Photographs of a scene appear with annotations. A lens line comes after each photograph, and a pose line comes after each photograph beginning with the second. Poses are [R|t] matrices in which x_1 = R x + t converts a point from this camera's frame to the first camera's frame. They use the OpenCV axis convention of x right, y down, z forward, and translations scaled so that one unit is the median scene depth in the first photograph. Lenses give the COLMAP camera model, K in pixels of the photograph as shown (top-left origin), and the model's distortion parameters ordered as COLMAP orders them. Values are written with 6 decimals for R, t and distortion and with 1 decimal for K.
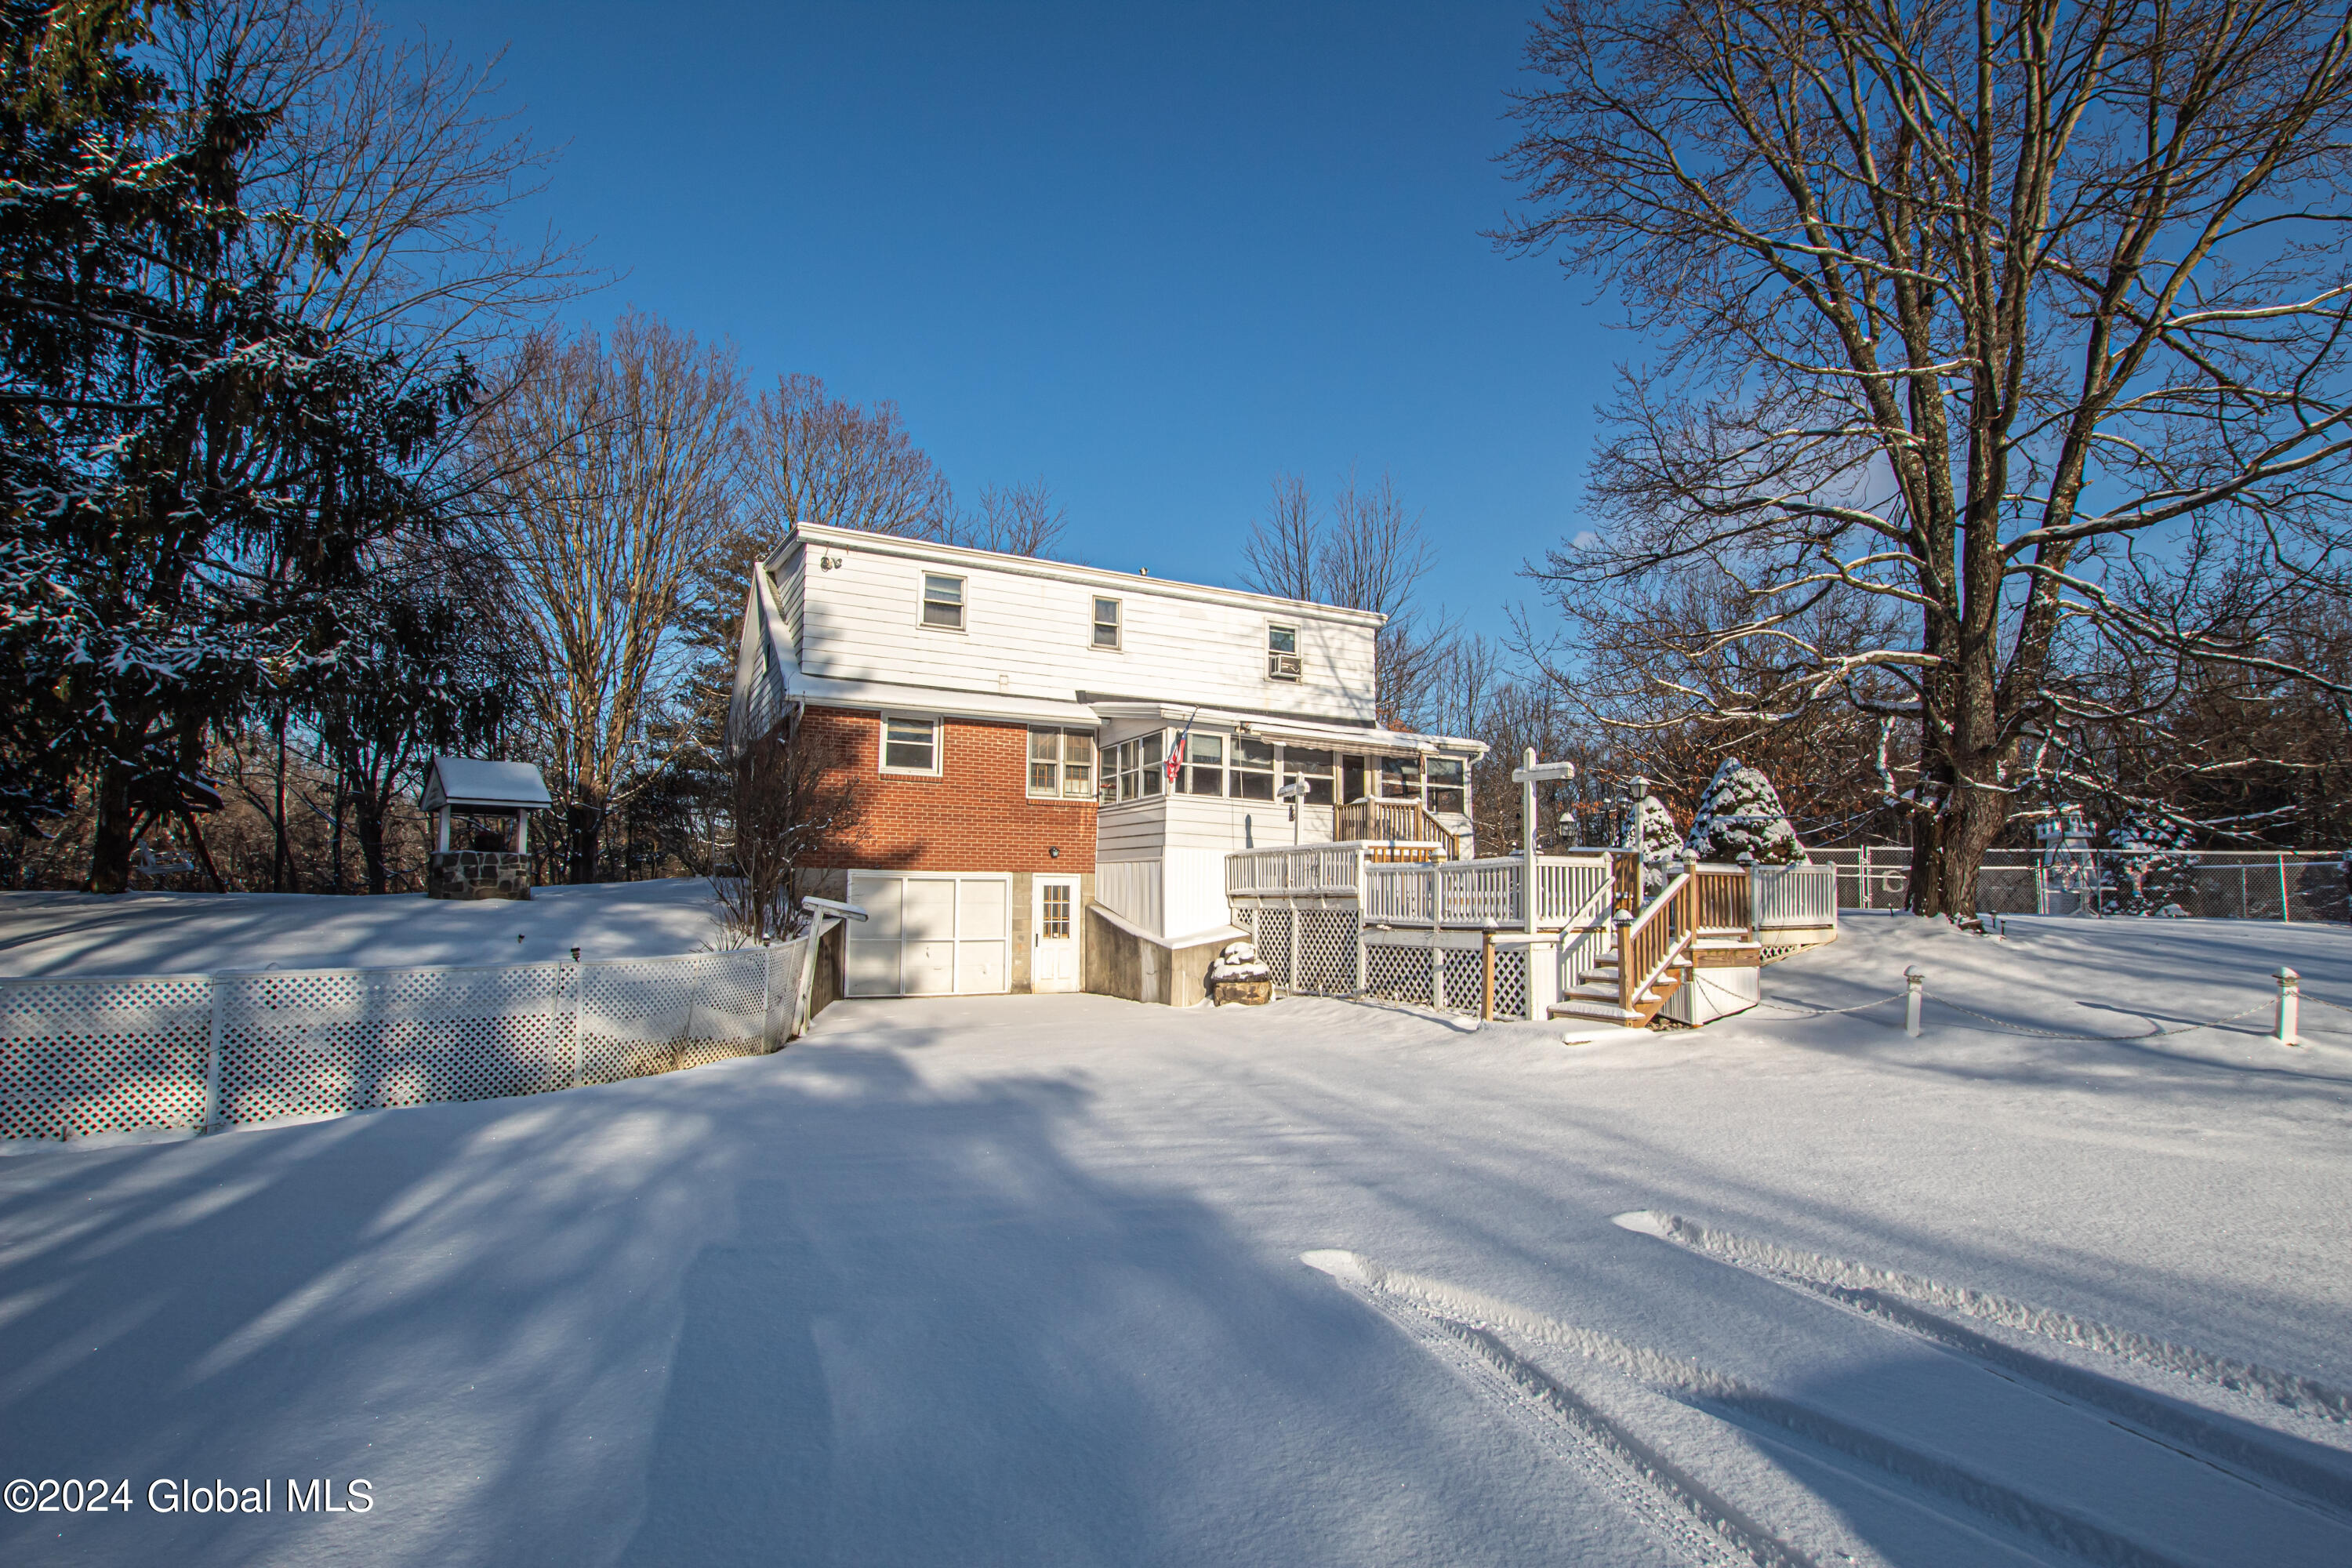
lens RADIAL K [[1112.4, 0, 1172.8], [0, 1112.4, 829.5], [0, 0, 1]] dist [-0.033668, 0.004193]
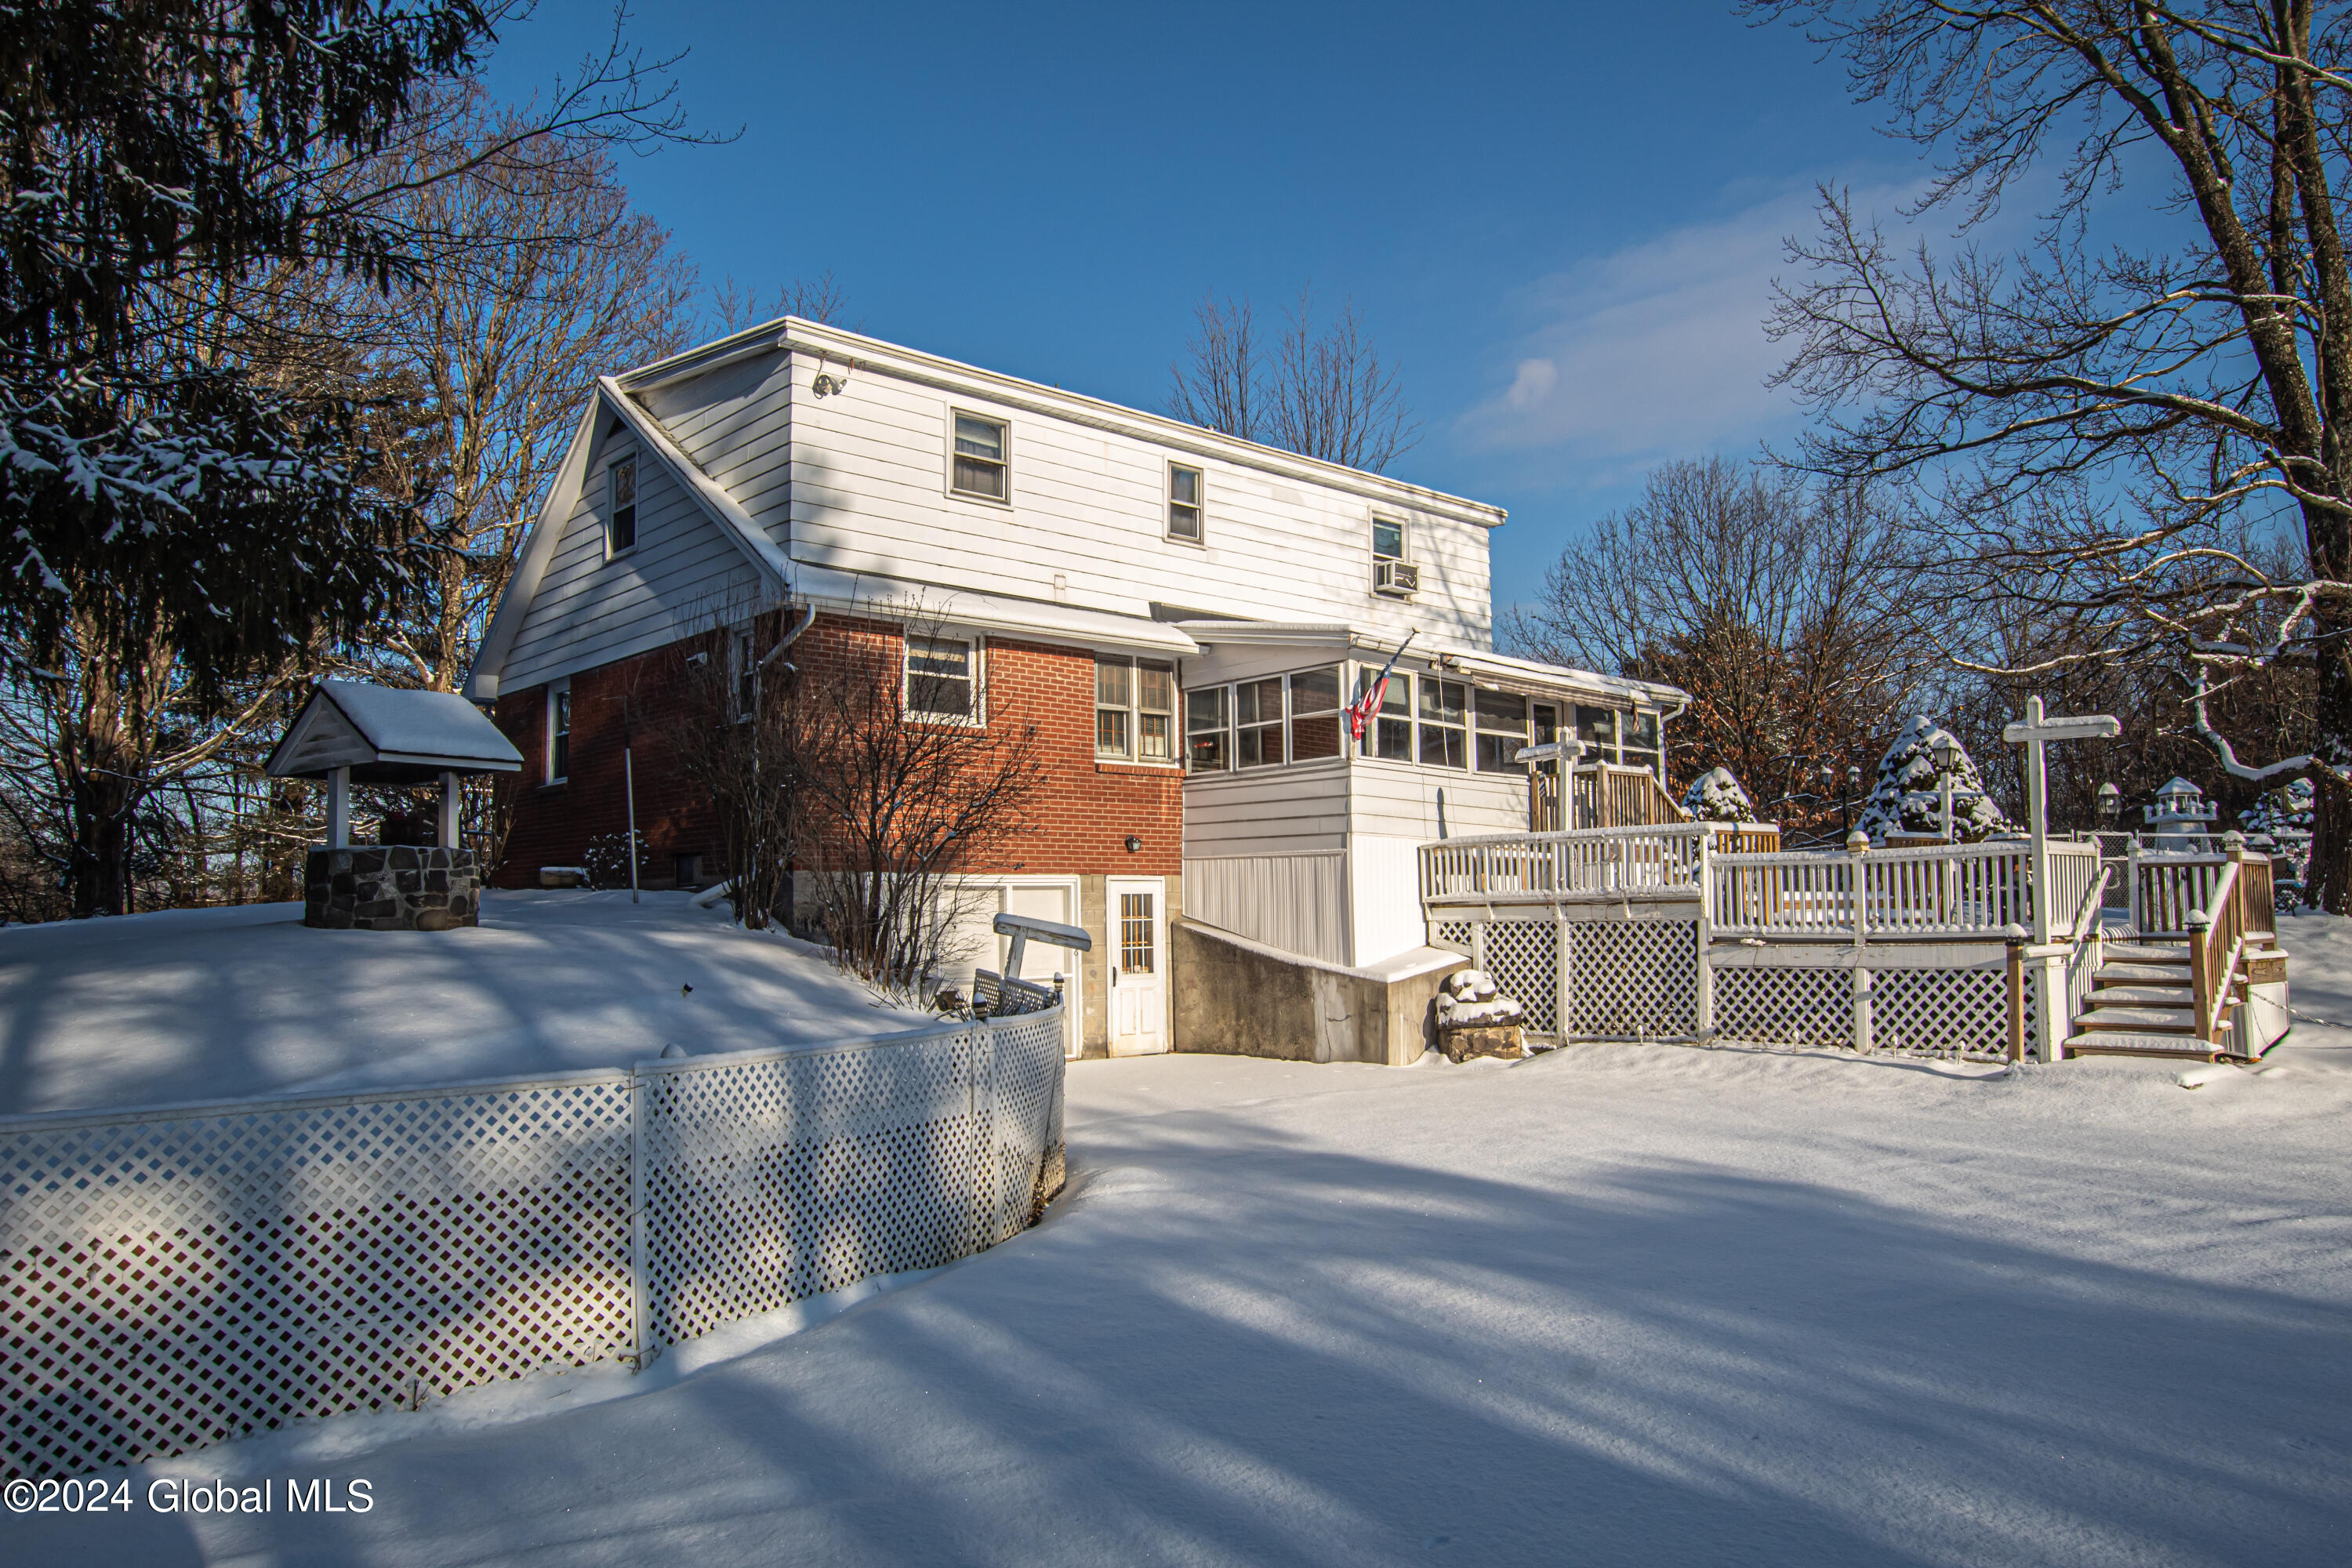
lens RADIAL K [[1593.8, 0, 1186.7], [0, 1593.8, 833.7], [0, 0, 1]] dist [-0.001548, -0.003895]
pose [[0.968379, -0.005092, 0.249431, -0.343167], [0.002451, 0.999938, 0.010898, 0.004068], [-0.249471, -0.009942, 0.968331, 0.073030]]
